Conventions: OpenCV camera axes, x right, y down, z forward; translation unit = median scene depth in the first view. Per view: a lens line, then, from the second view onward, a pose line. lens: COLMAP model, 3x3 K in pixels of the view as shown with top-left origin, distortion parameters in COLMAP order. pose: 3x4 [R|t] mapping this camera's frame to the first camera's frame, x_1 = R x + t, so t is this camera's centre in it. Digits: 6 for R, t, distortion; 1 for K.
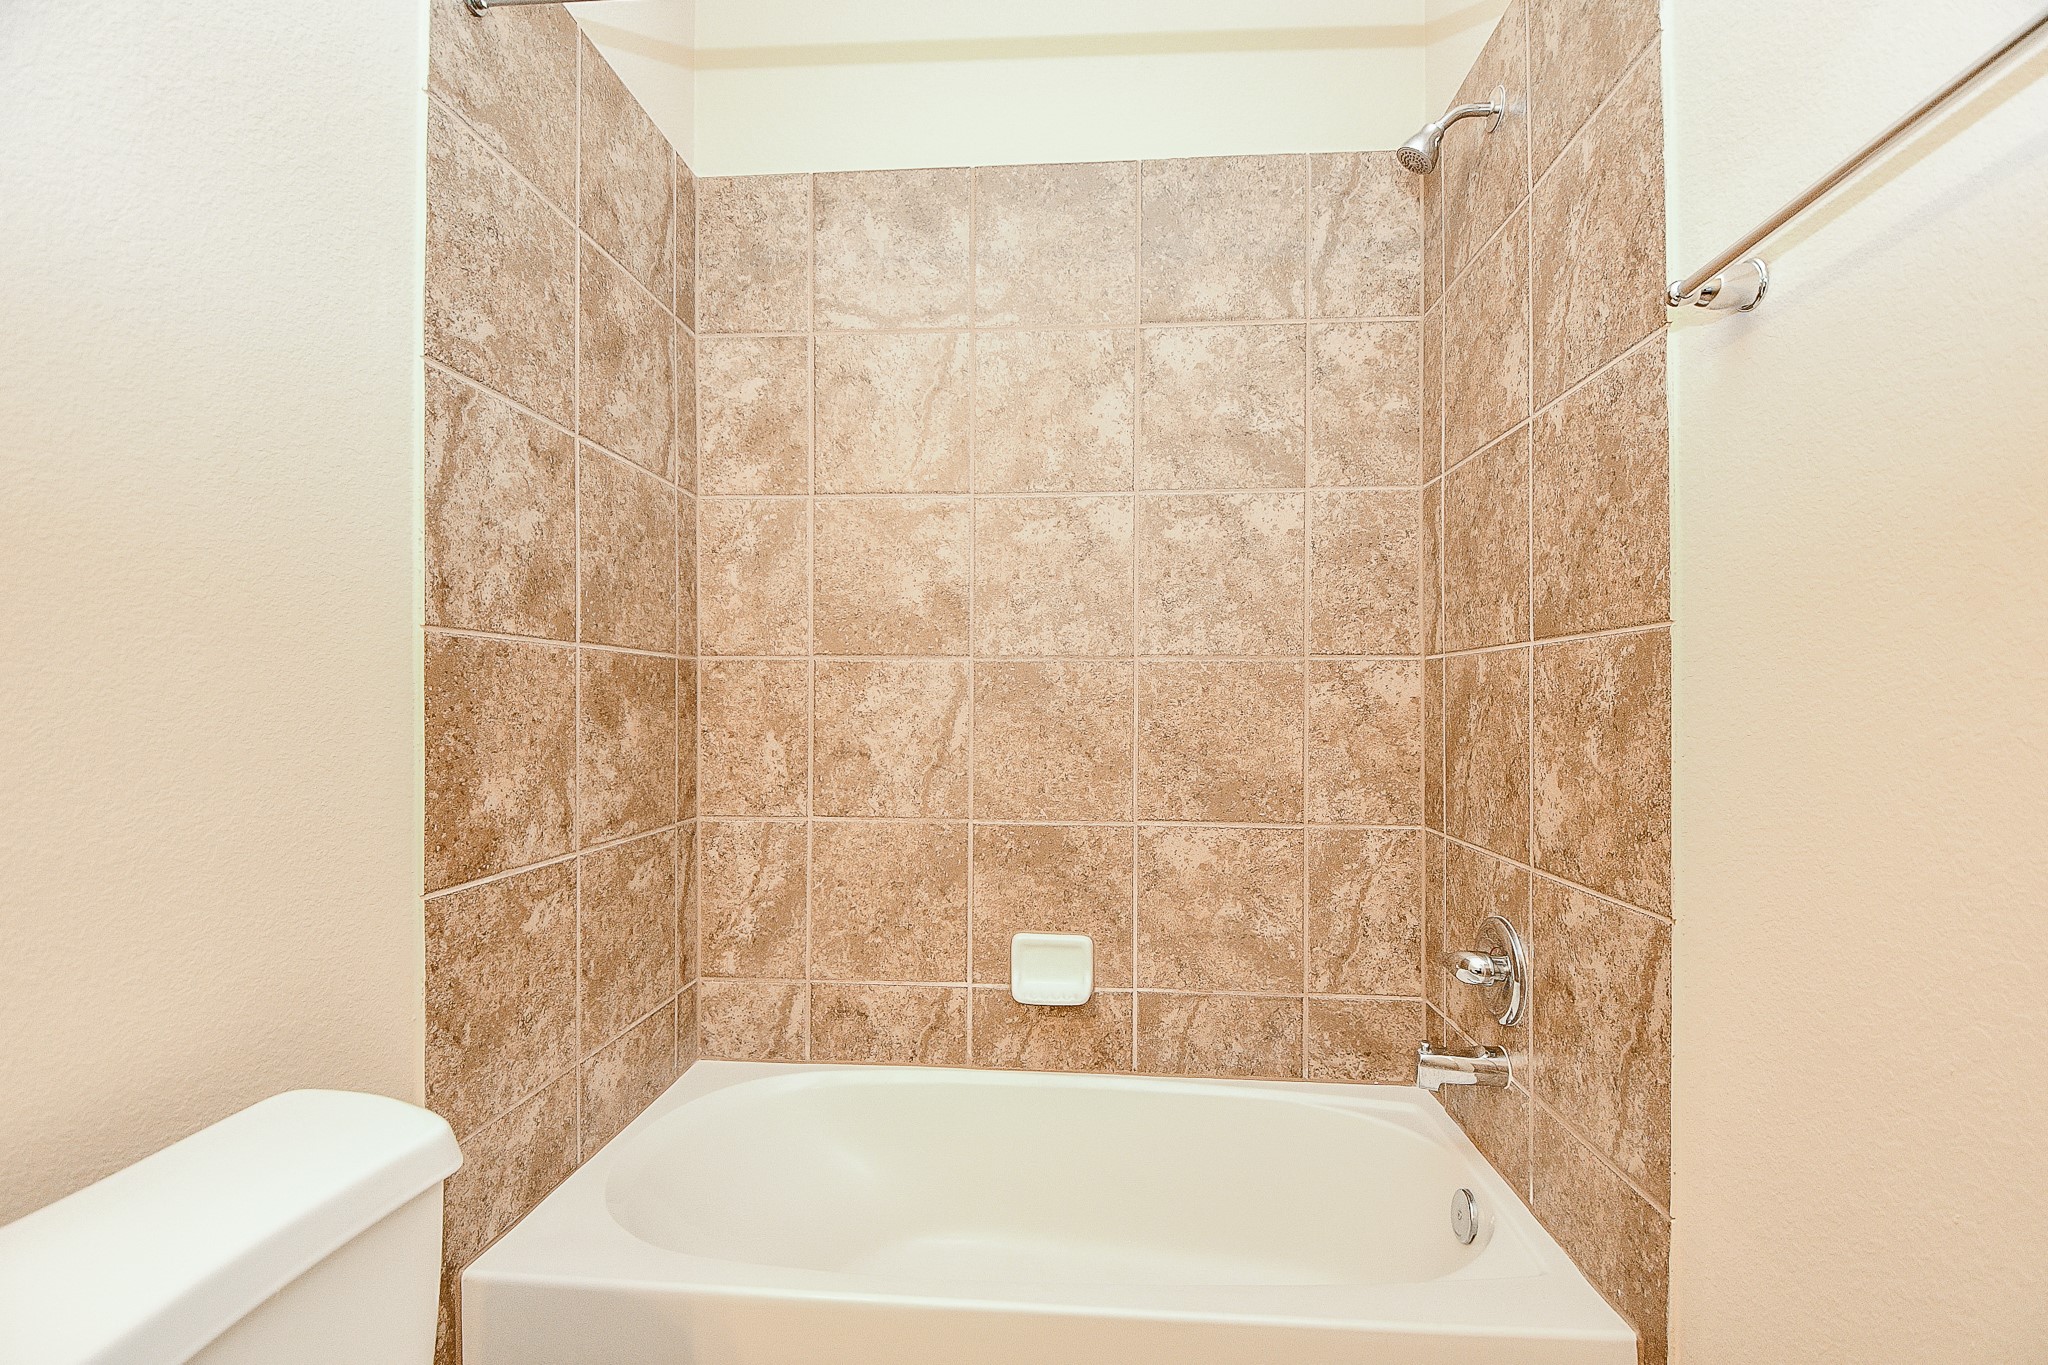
lens RADIAL K [[898.6, 0, 1030.9], [0, 898.6, 693.8], [0, 0, 1]] dist [0.042606, -0.042429]
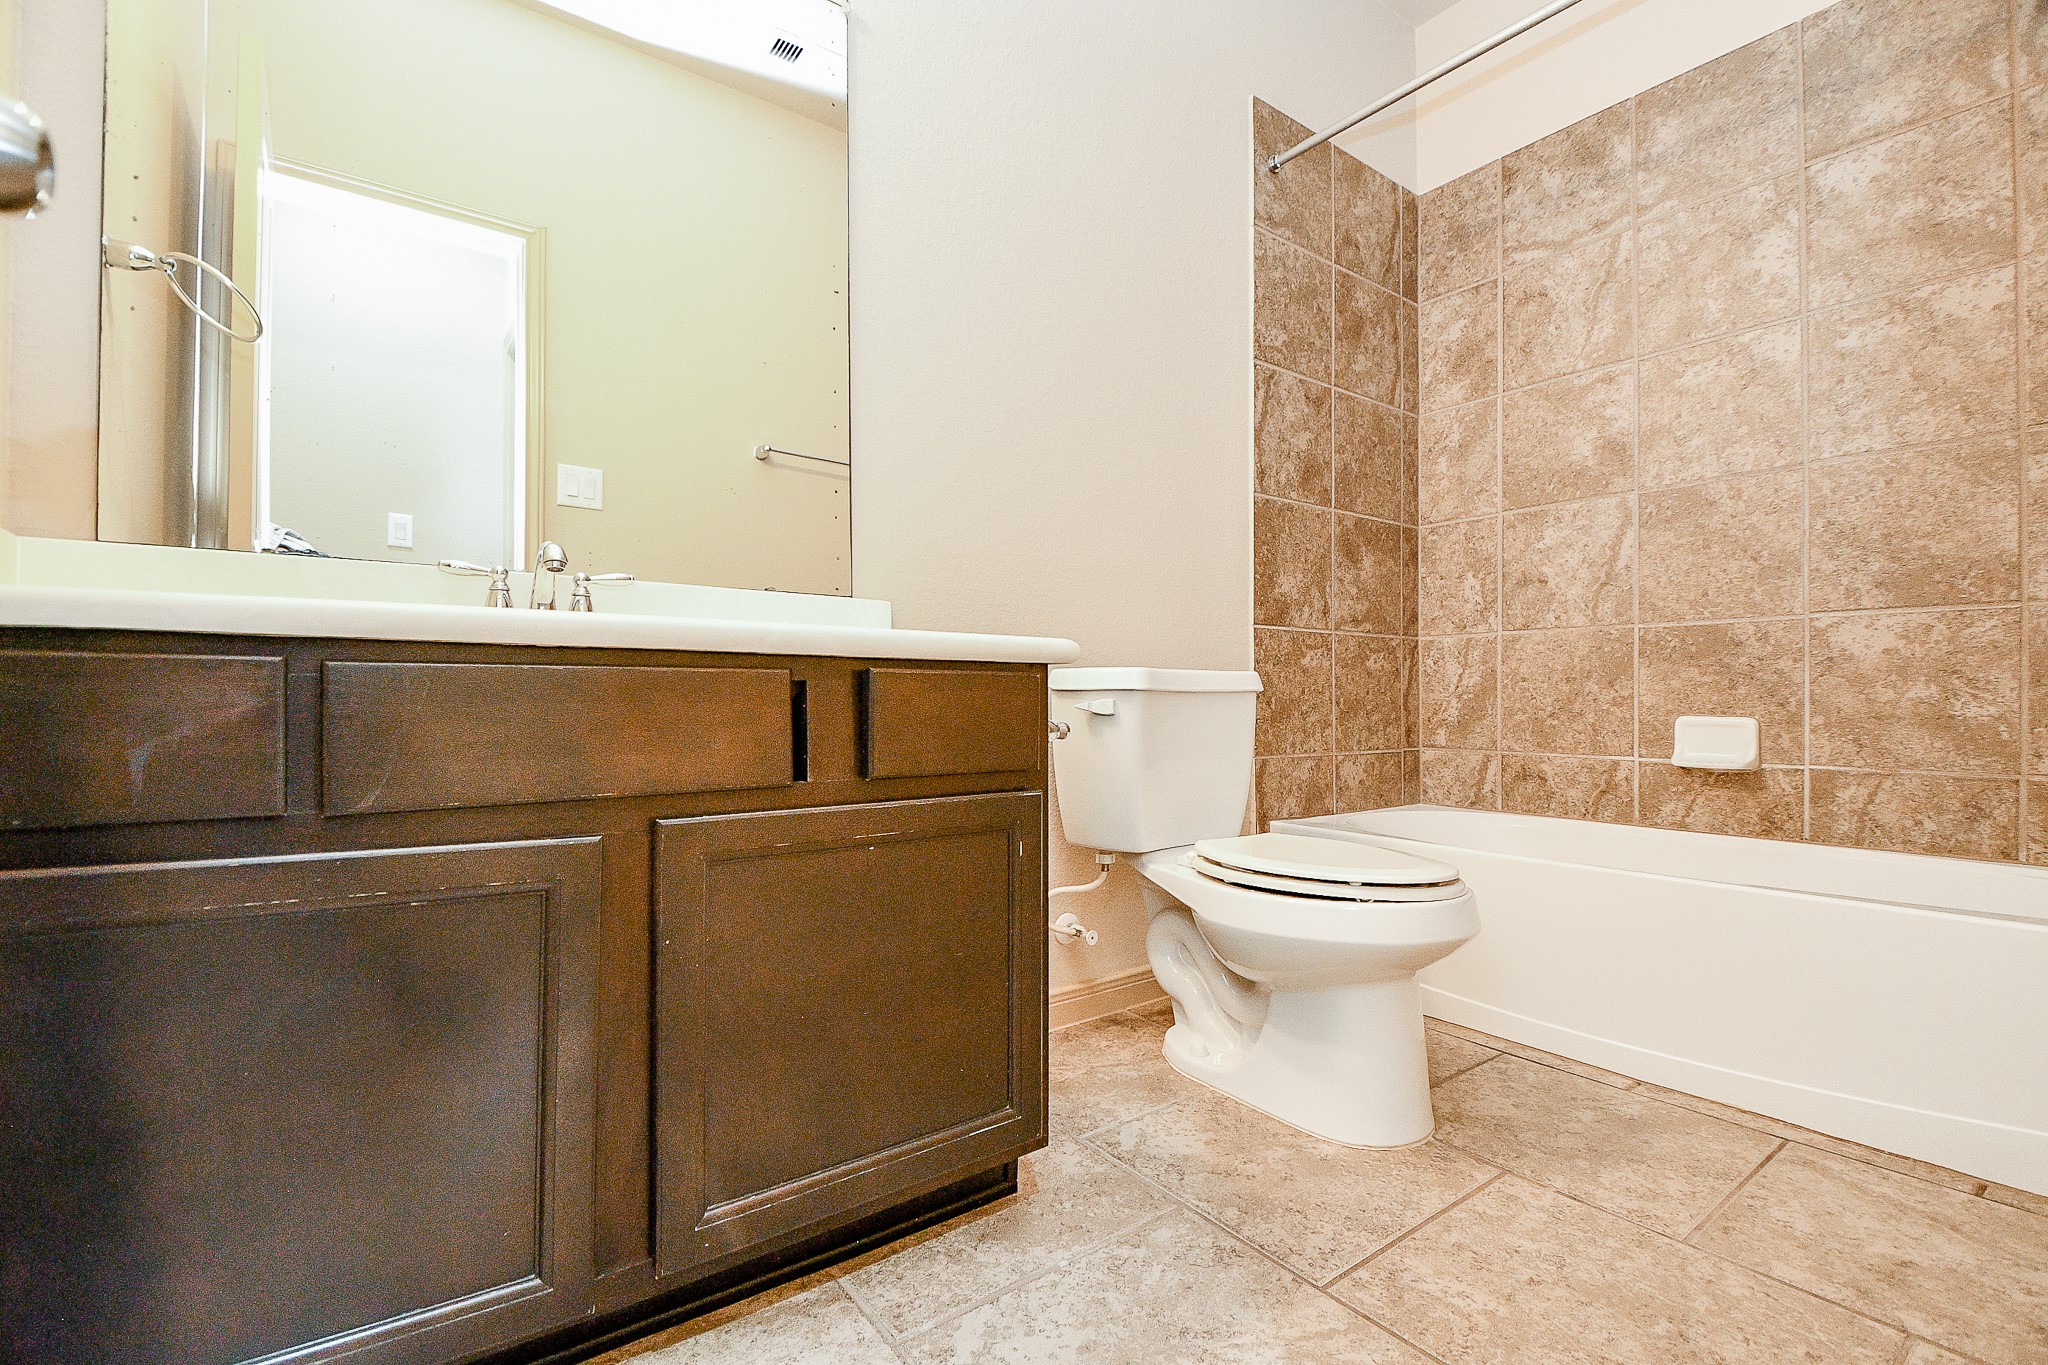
lens RADIAL K [[903.5, 0, 1027.8], [0, 903.5, 694.5], [0, 0, 1]] dist [0.030651, -0.023827]
pose [[0.653502, -0.003397, -0.756917, 0.337948], [0.002428, 0.999994, -0.002392, 0.241154], [0.756921, -0.000274, 0.653506, -0.446604]]
